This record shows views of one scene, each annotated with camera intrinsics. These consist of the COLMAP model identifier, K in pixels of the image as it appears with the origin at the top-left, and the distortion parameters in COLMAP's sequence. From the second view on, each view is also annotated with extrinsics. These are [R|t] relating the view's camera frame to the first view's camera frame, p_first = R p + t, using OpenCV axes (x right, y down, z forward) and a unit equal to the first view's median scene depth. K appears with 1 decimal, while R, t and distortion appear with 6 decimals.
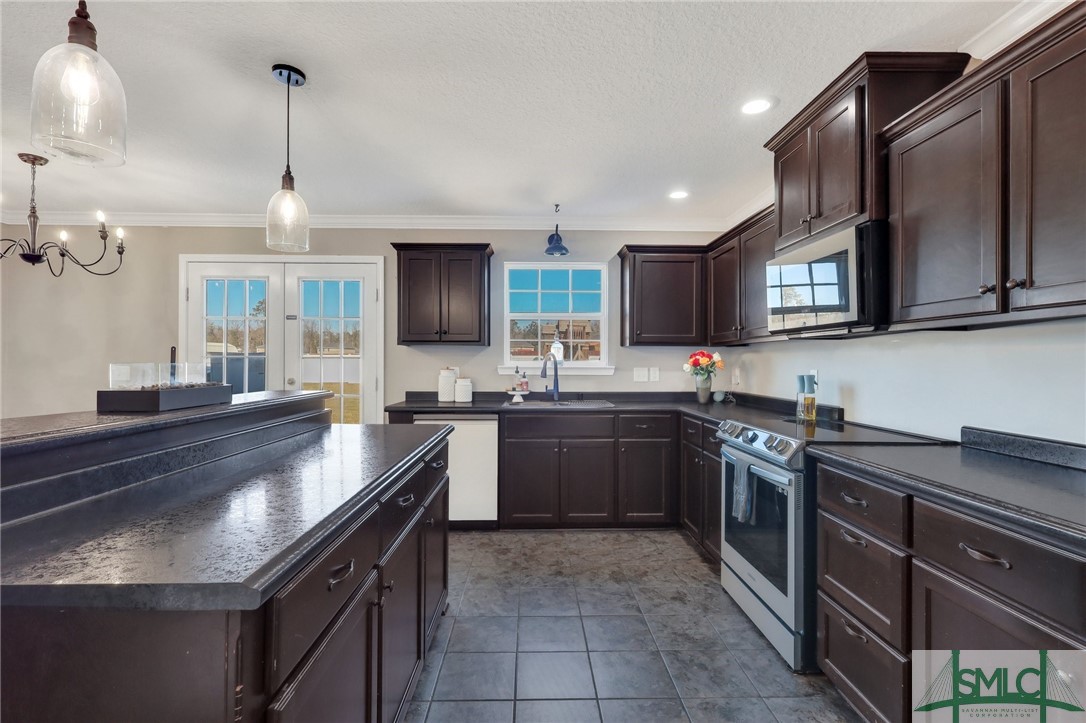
lens RADIAL K [[503.7, 0, 543.0], [0, 503.7, 361.5], [0, 0, 1]] dist [0.000243, 0.000431]
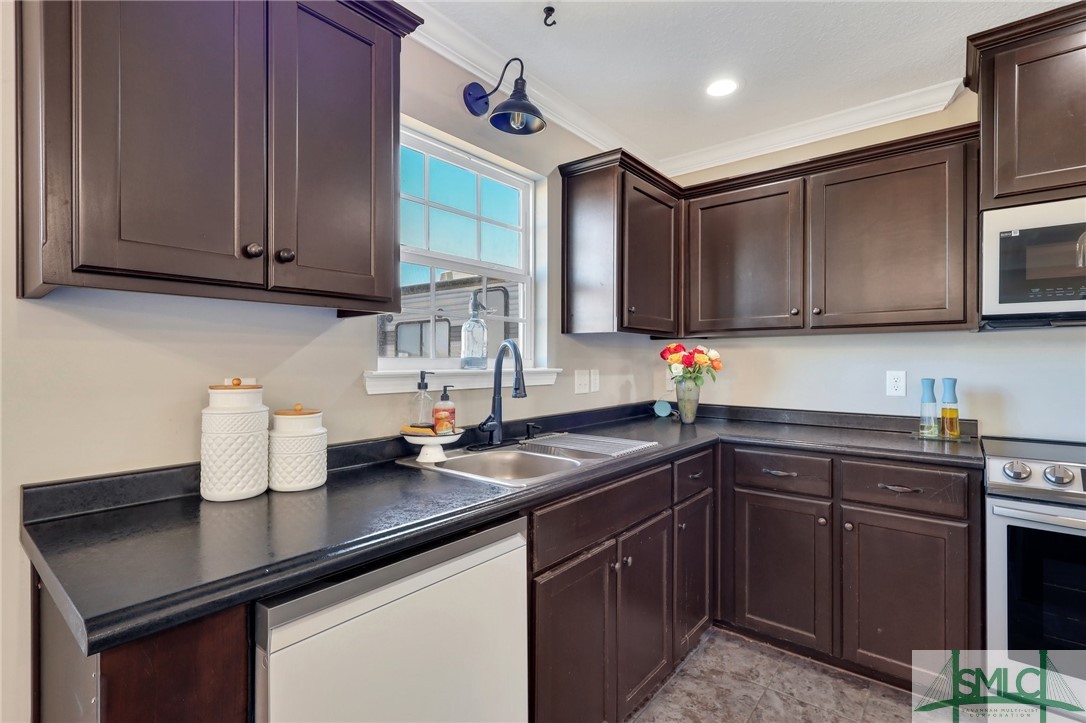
lens RADIAL K [[503.7, 0, 543.0], [0, 503.7, 361.5], [0, 0, 1]] dist [0.000243, 0.000431]
pose [[0.653765, -0.003983, 0.756687, -0.298225], [-0.002015, 0.999973, 0.007005, -0.001831], [-0.756695, -0.006105, 0.653740, 0.673428]]
